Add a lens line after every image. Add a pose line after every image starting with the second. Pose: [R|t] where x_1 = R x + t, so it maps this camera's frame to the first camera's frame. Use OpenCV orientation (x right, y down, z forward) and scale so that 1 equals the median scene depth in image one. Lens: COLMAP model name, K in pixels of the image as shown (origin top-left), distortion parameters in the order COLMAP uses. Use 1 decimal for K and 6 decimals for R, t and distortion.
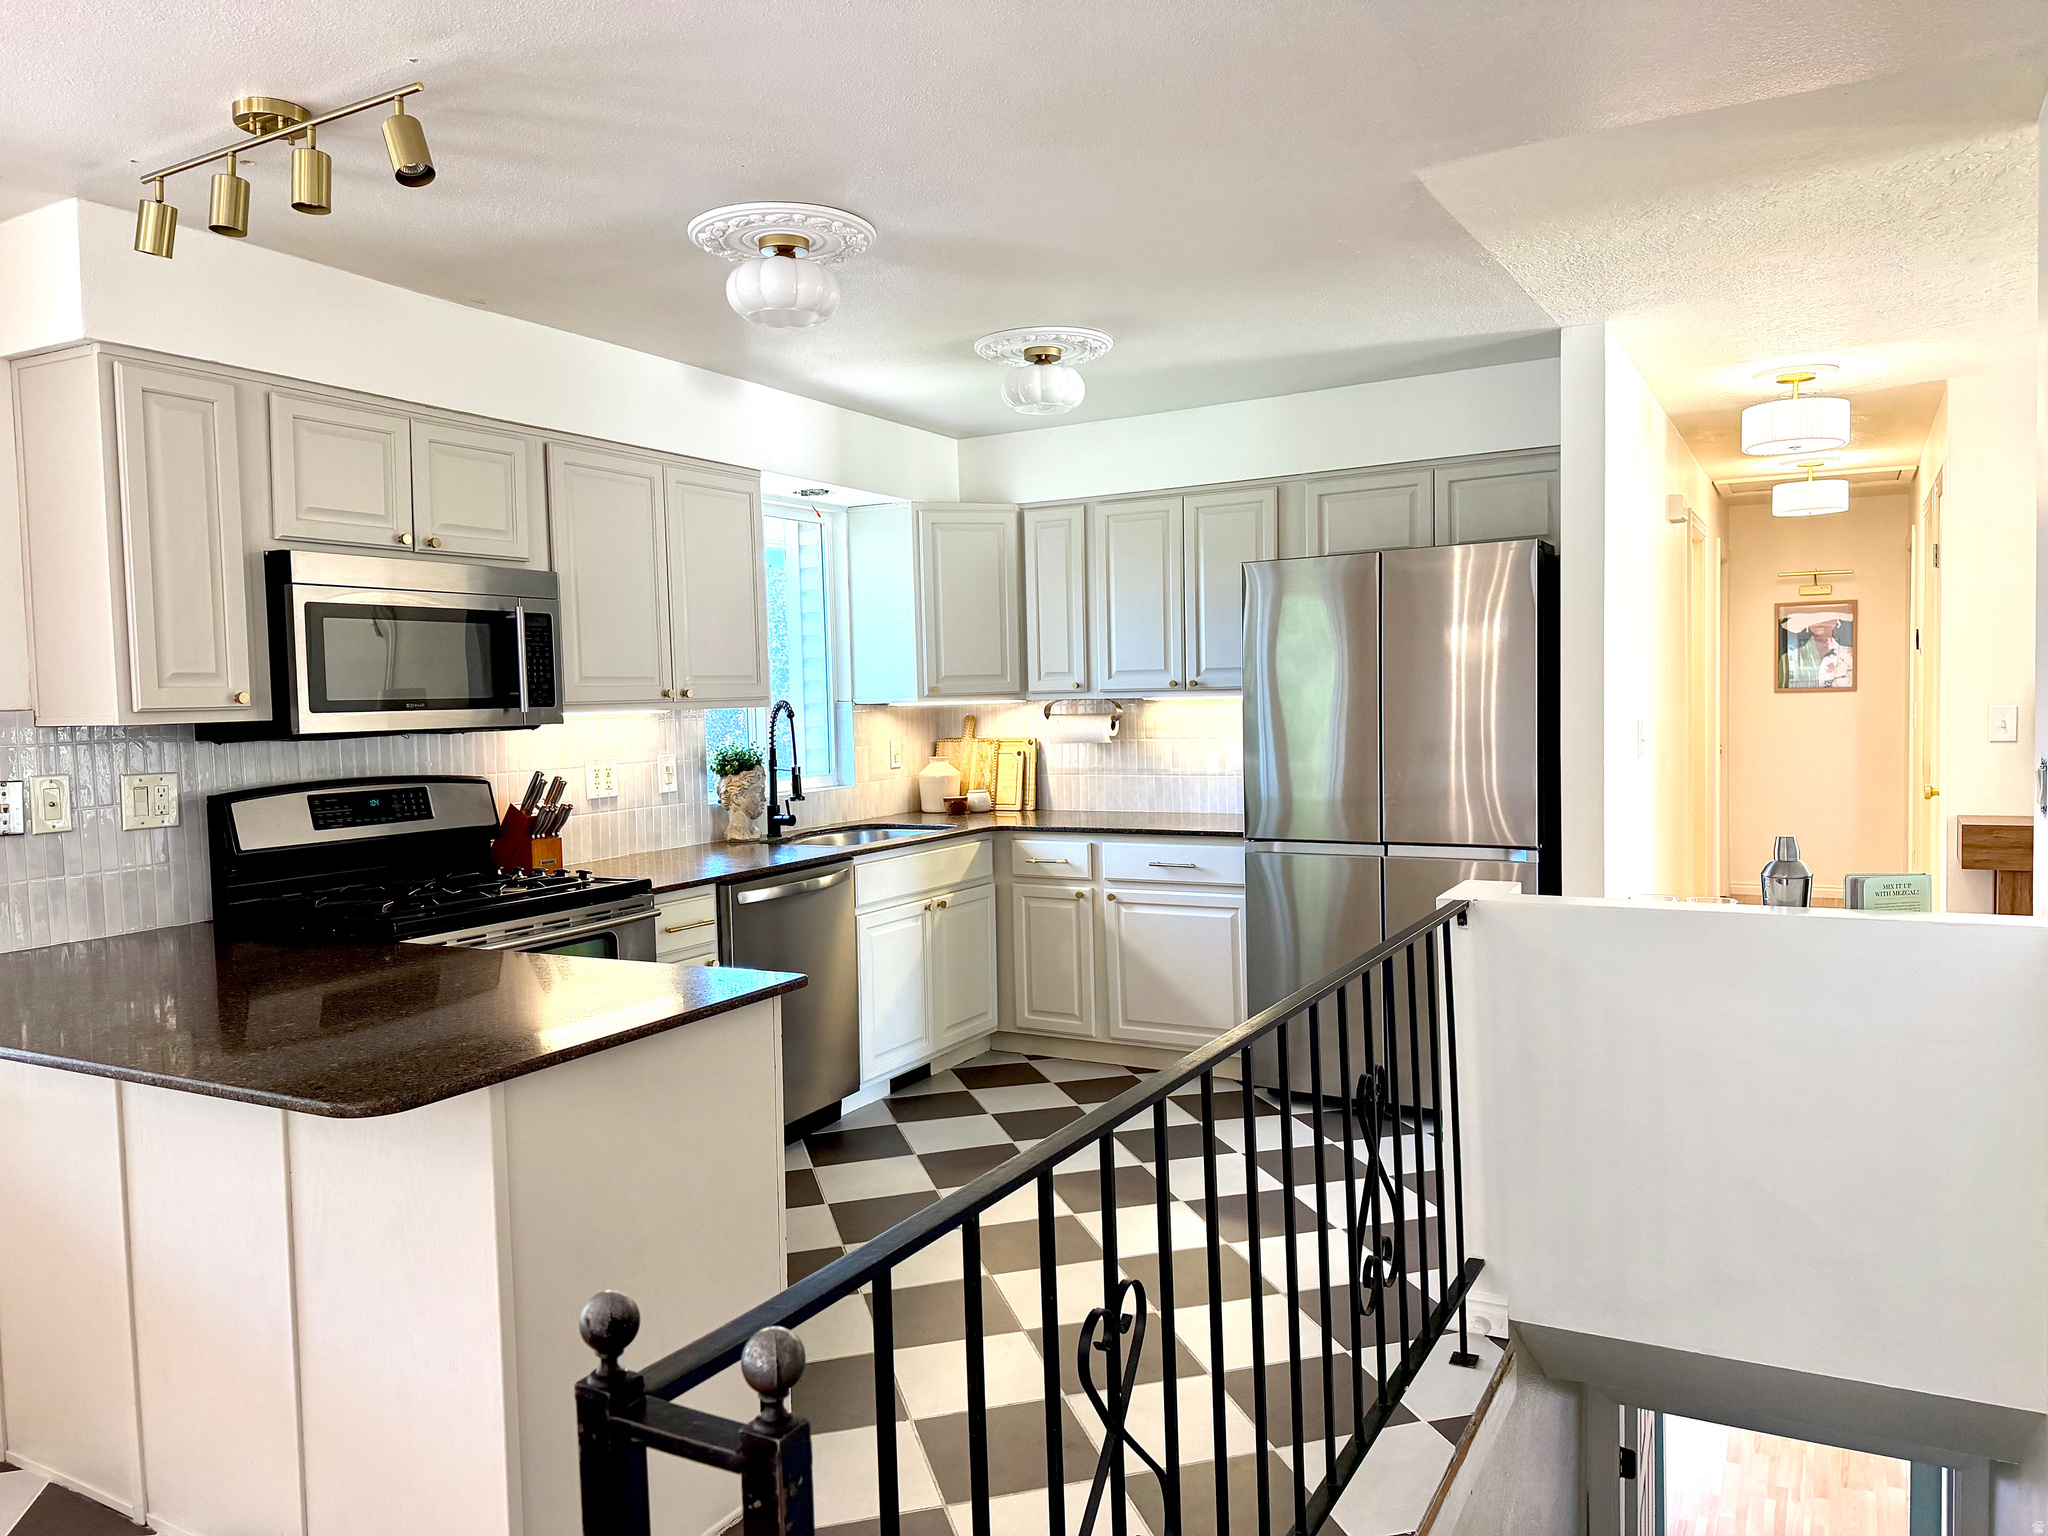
lens RADIAL K [[1430.5, 0, 1029.1], [0, 1430.5, 792.4], [0, 0, 1]] dist [0.101722, -0.127885]
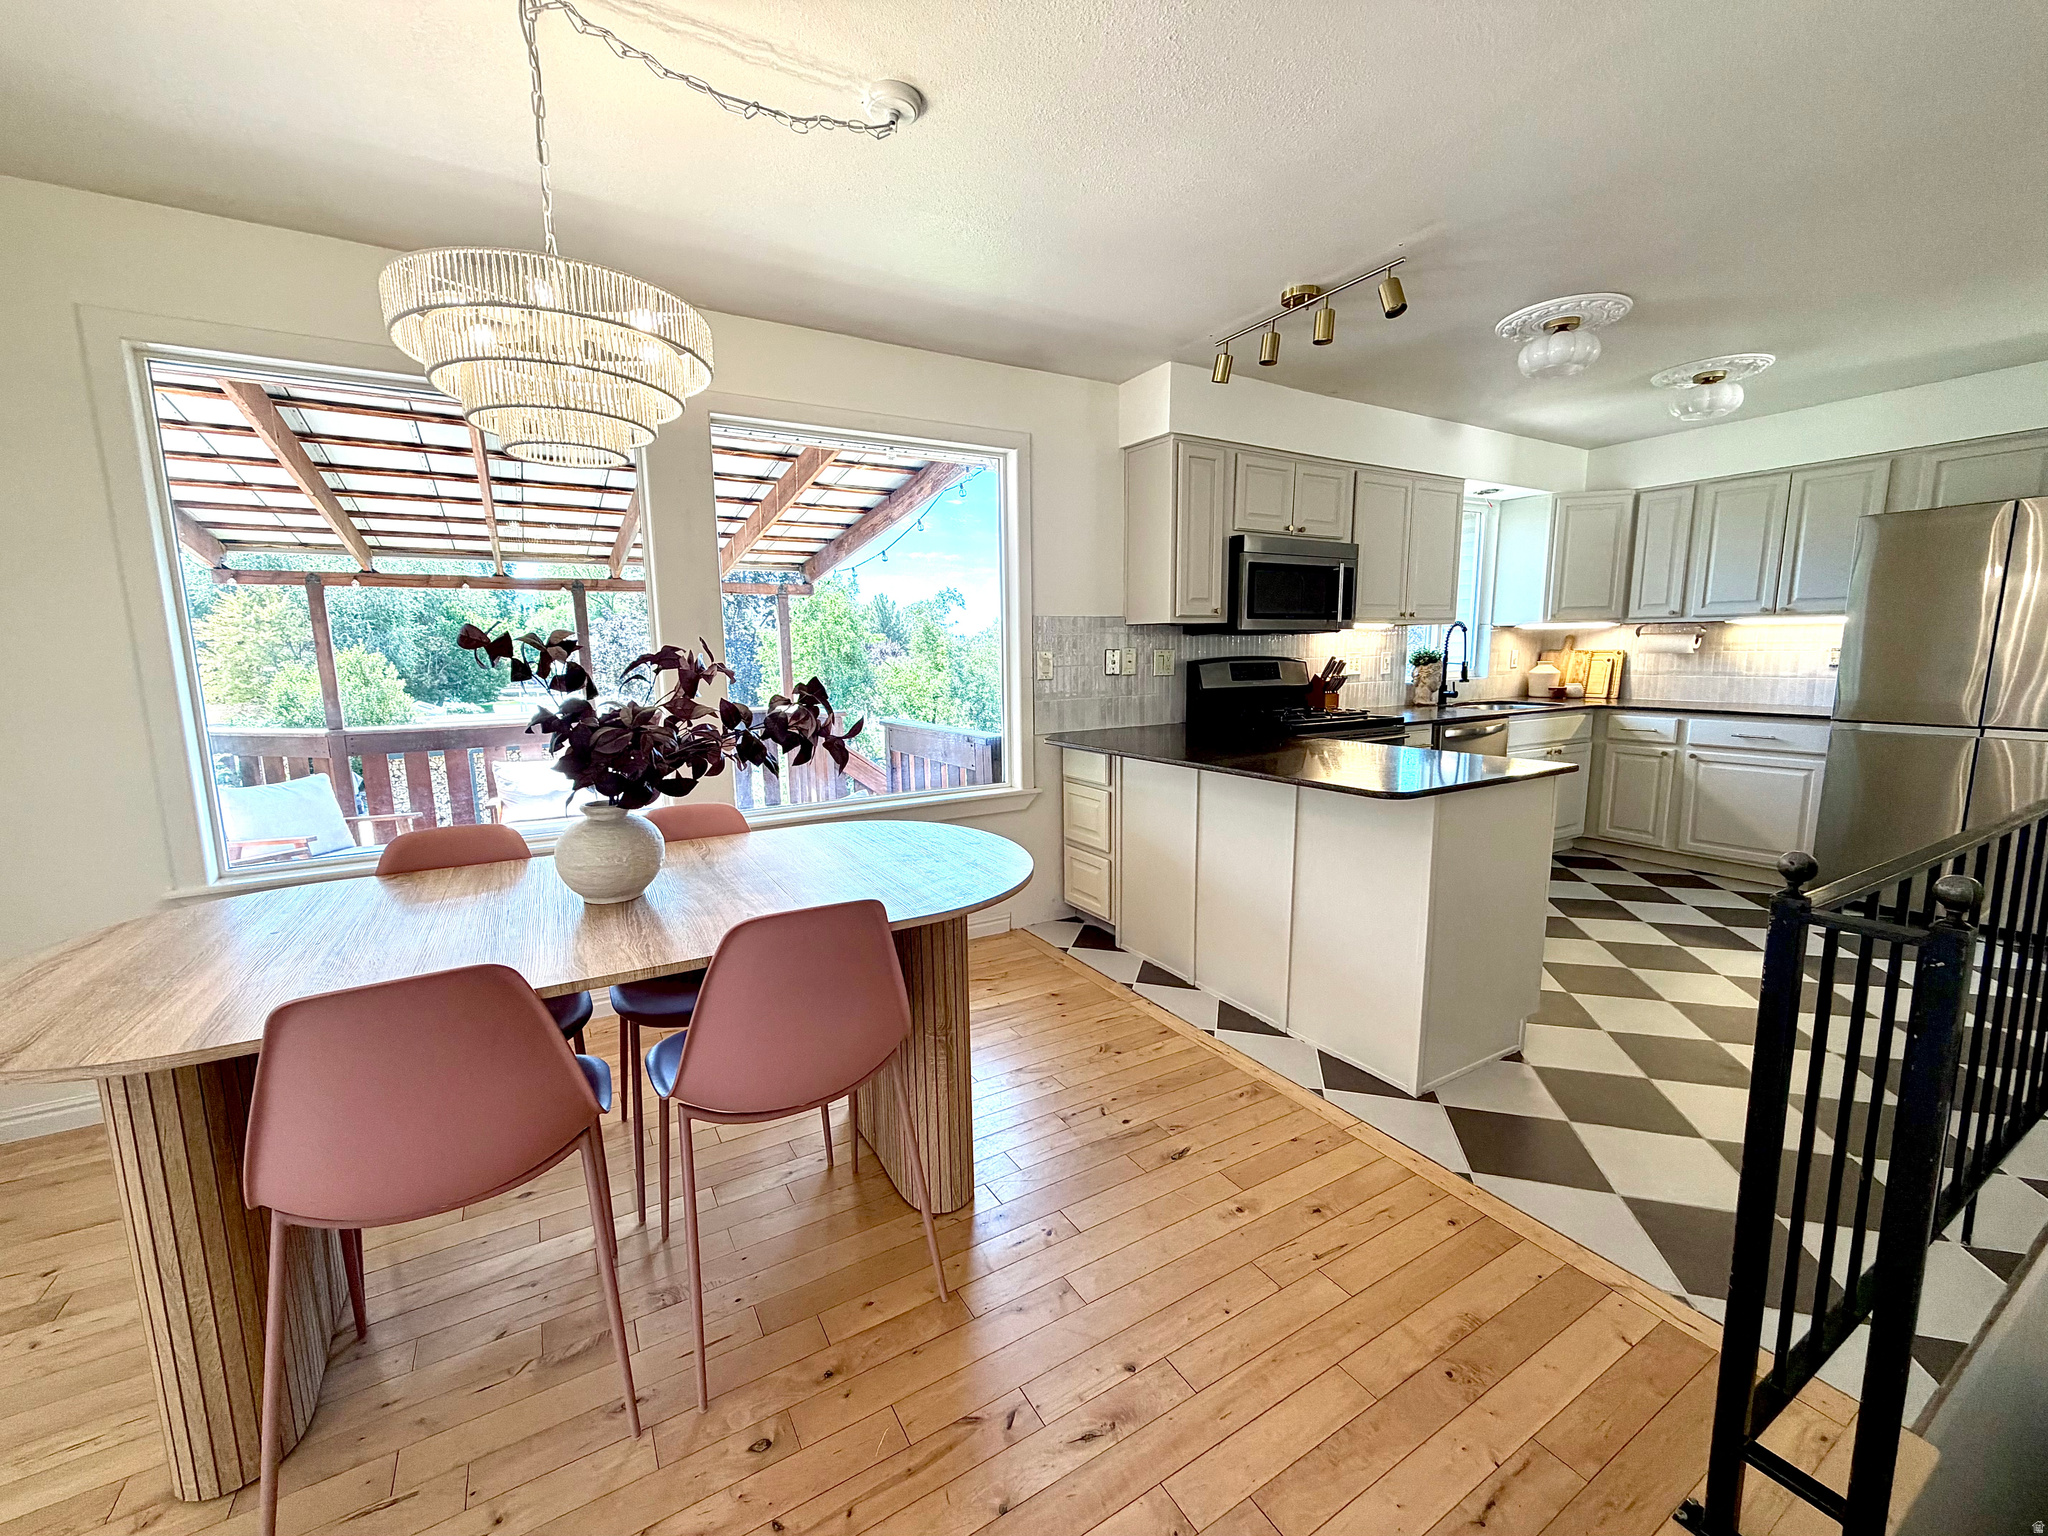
lens RADIAL K [[808.4, 0, 1024.0], [0, 808.4, 768.0], [0, 0, 1]] dist [0.000680, -0.004687]
pose [[0.857577, 0.088335, -0.506713, -0.116792], [-0.041654, 0.993834, 0.102758, 0.029982], [0.512666, -0.067016, 0.855969, -0.069701]]
